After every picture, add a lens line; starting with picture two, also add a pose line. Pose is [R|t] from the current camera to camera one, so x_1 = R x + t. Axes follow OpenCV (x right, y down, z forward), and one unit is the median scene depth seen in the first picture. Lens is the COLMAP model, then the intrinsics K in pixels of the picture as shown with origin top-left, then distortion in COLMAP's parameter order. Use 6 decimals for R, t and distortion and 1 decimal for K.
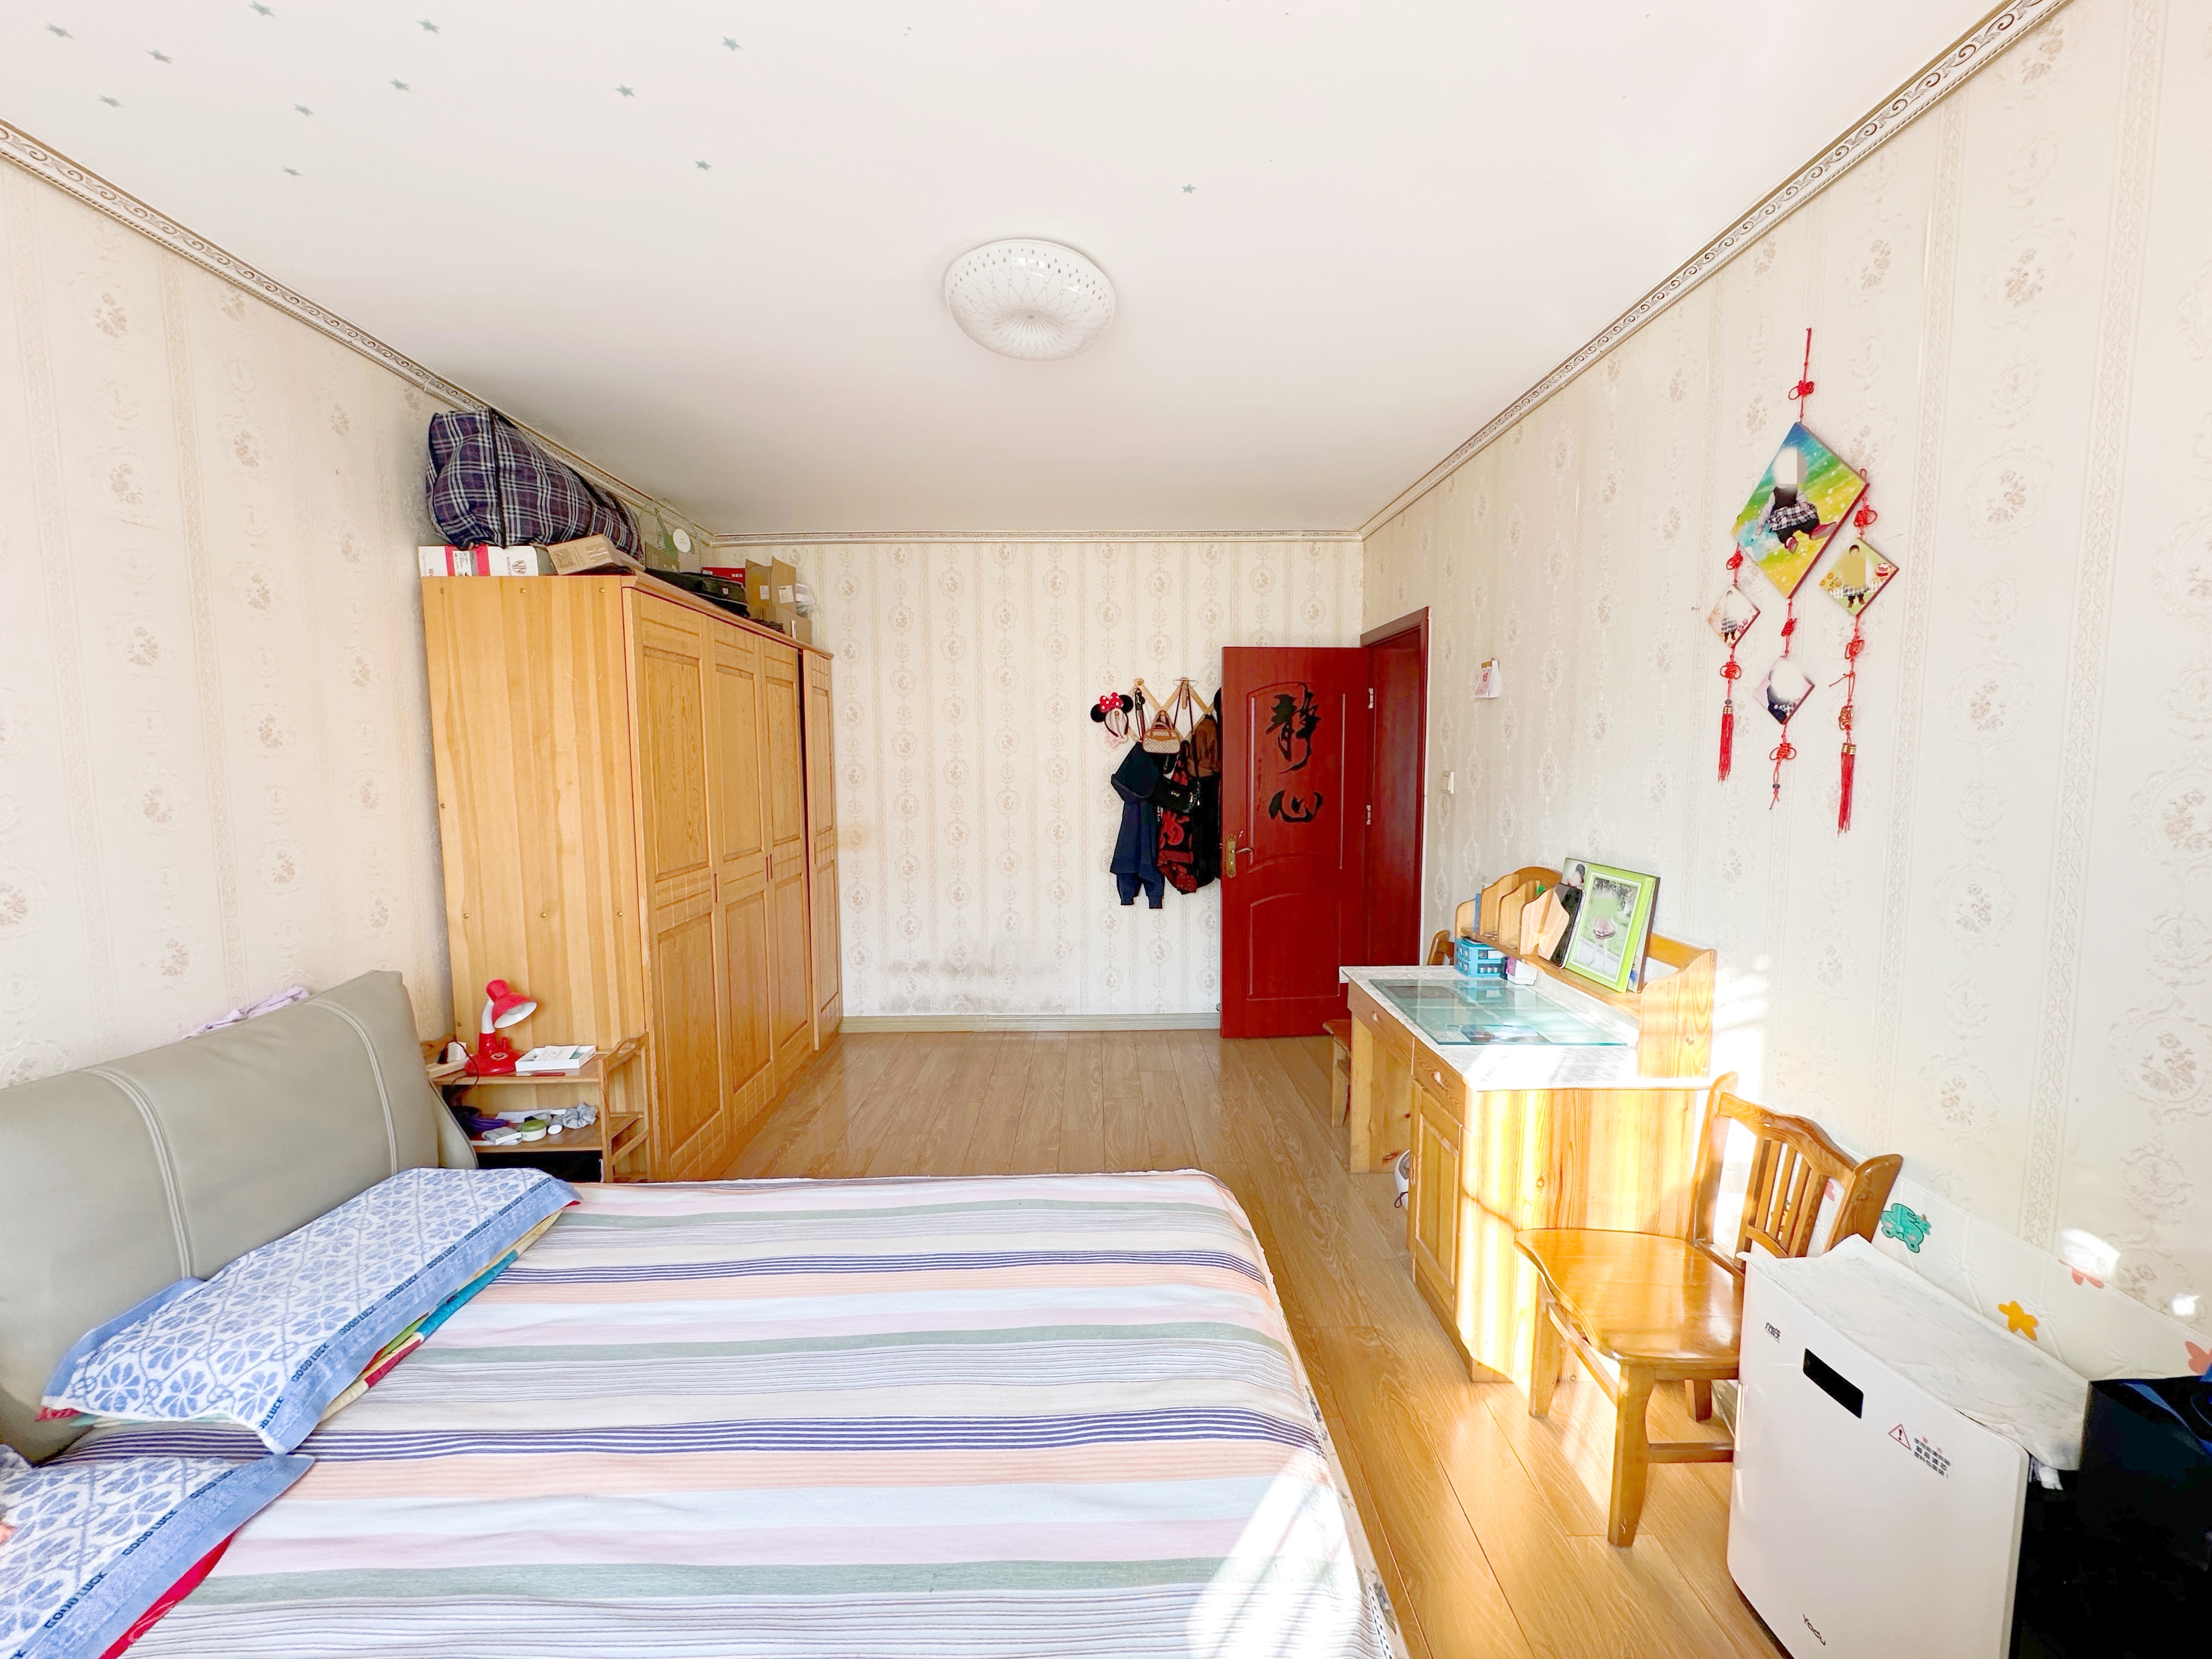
lens RADIAL K [[887.8, 0, 1107.4], [0, 887.8, 835.7], [0, 0, 1]] dist [-0.002060, -0.000197]
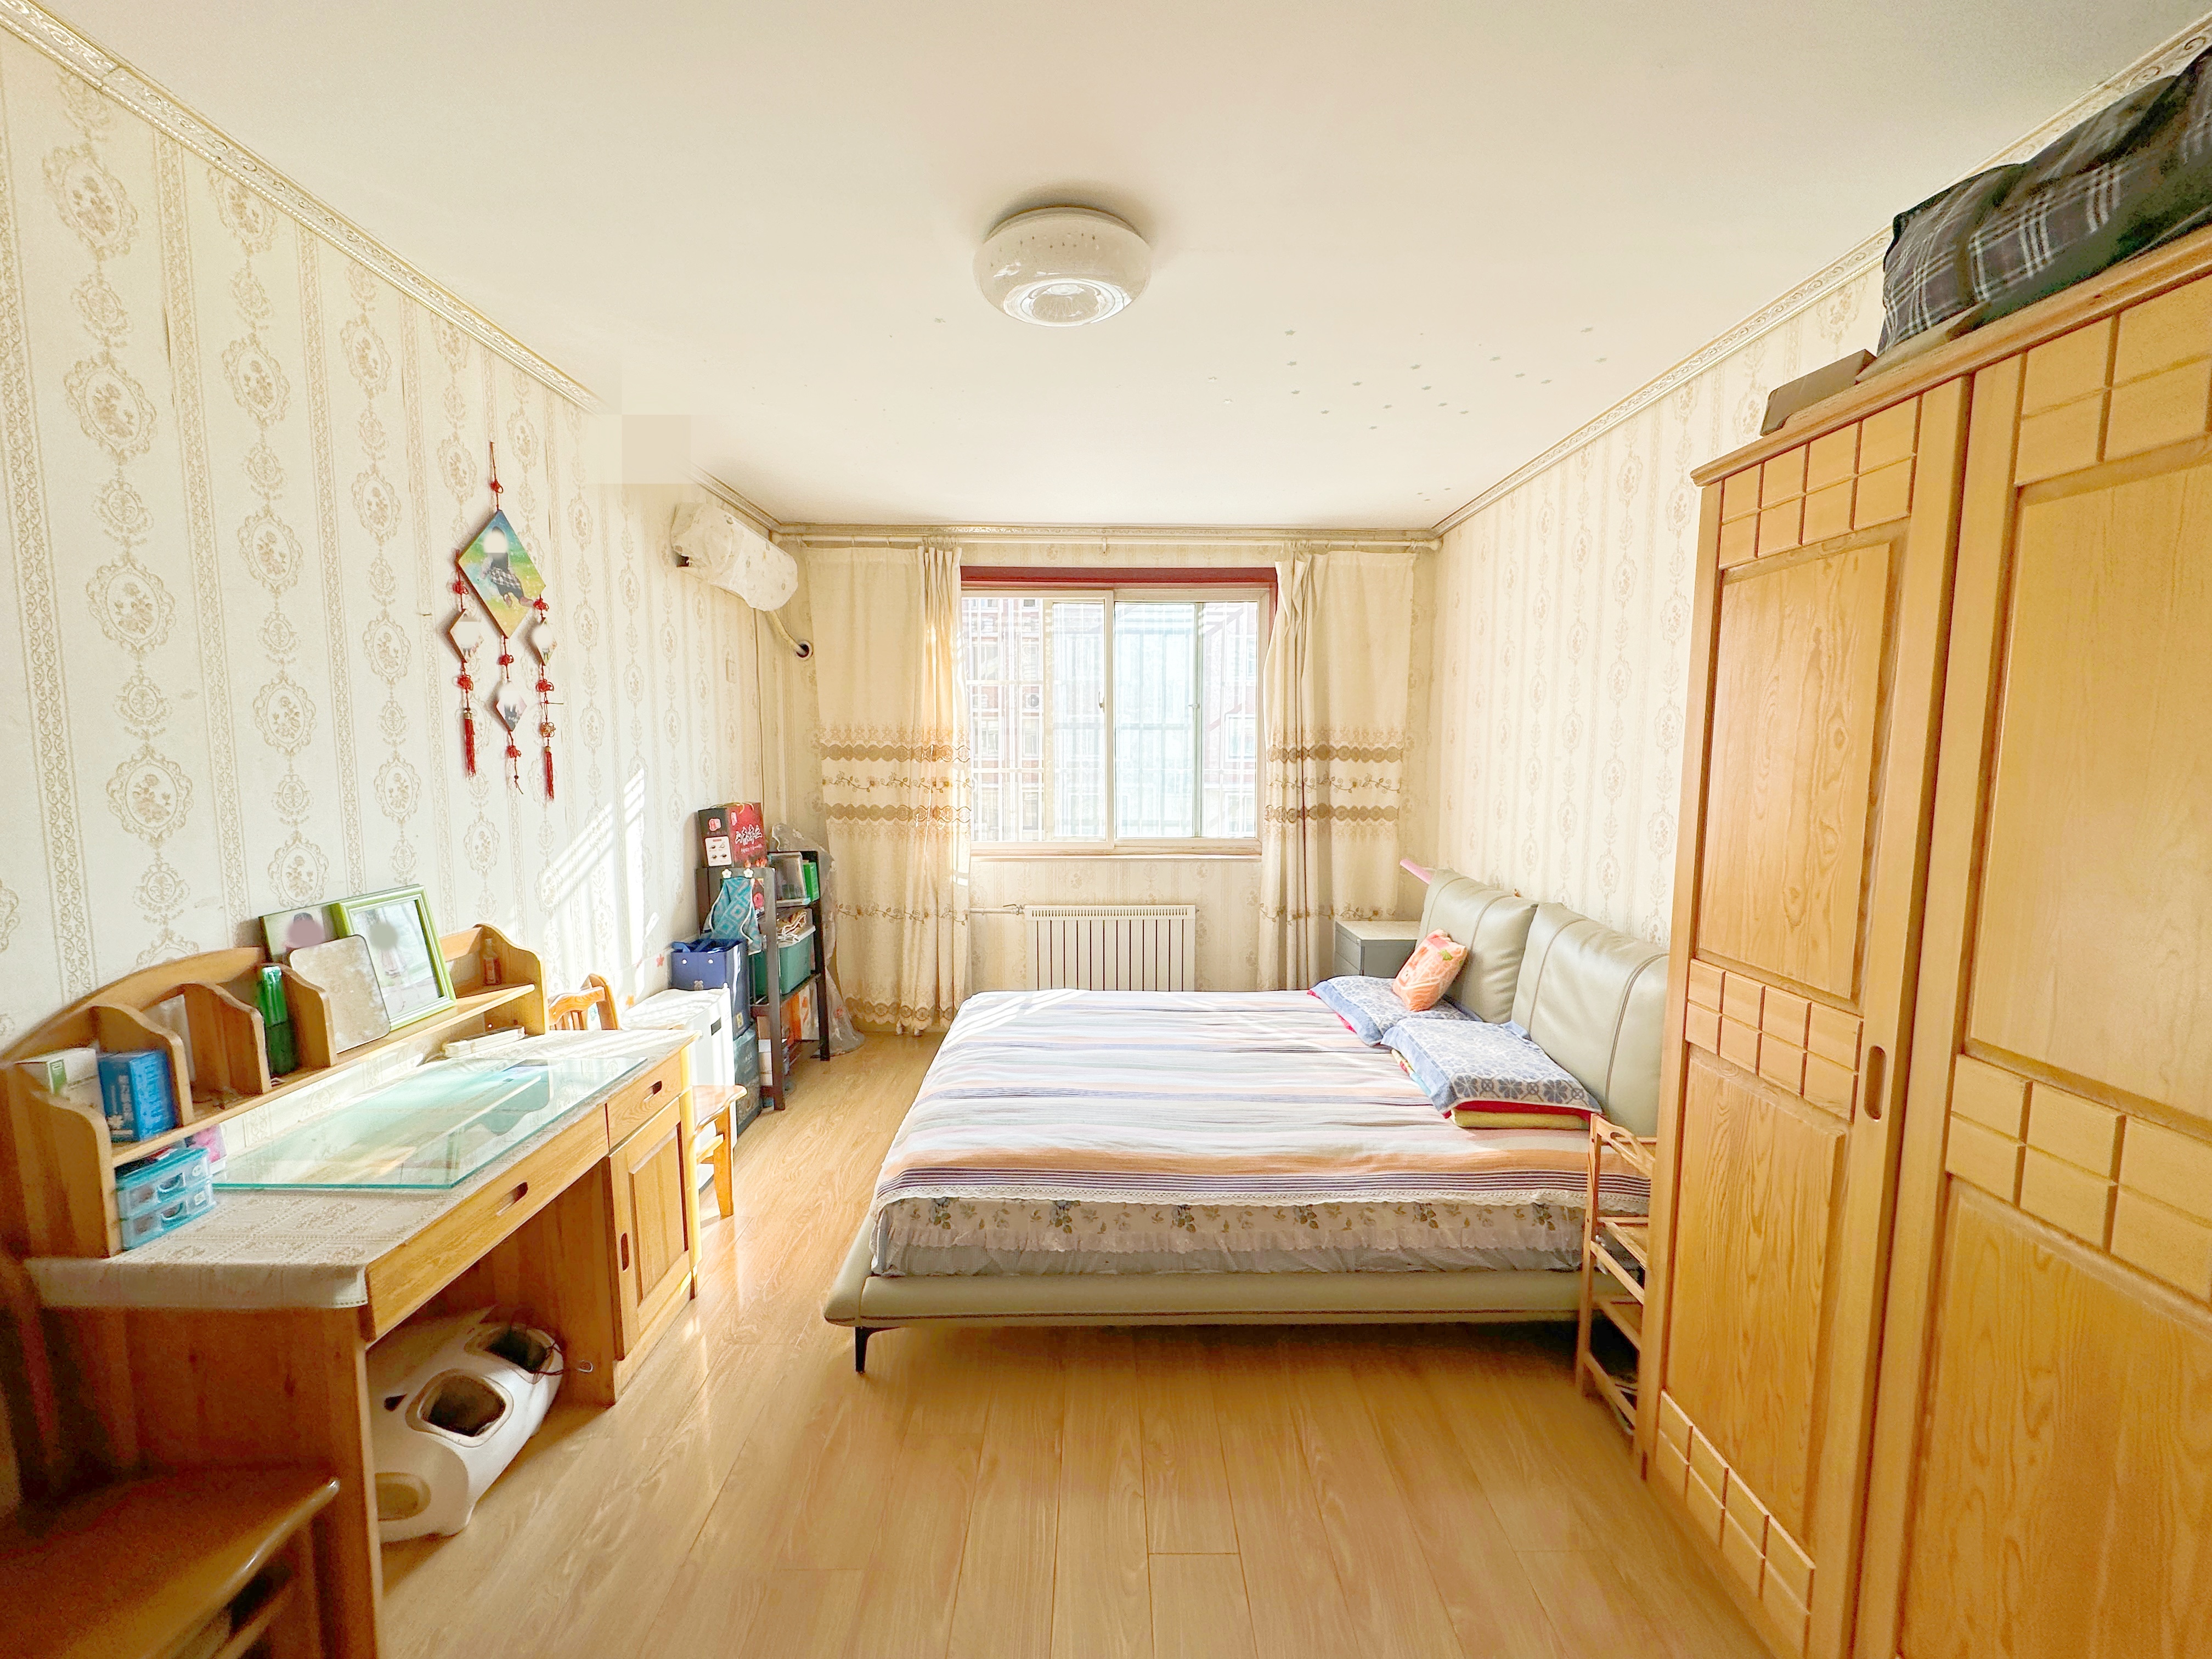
lens RADIAL K [[887.8, 0, 1103.0], [0, 887.8, 833.0], [0, 0, 1]] dist [-0.002060, -0.000197]
pose [[-0.999891, 0.005180, 0.013797, -0.164756], [0.007744, 0.981202, 0.192830, -0.231158], [-0.012539, 0.192916, -0.981135, 2.388758]]
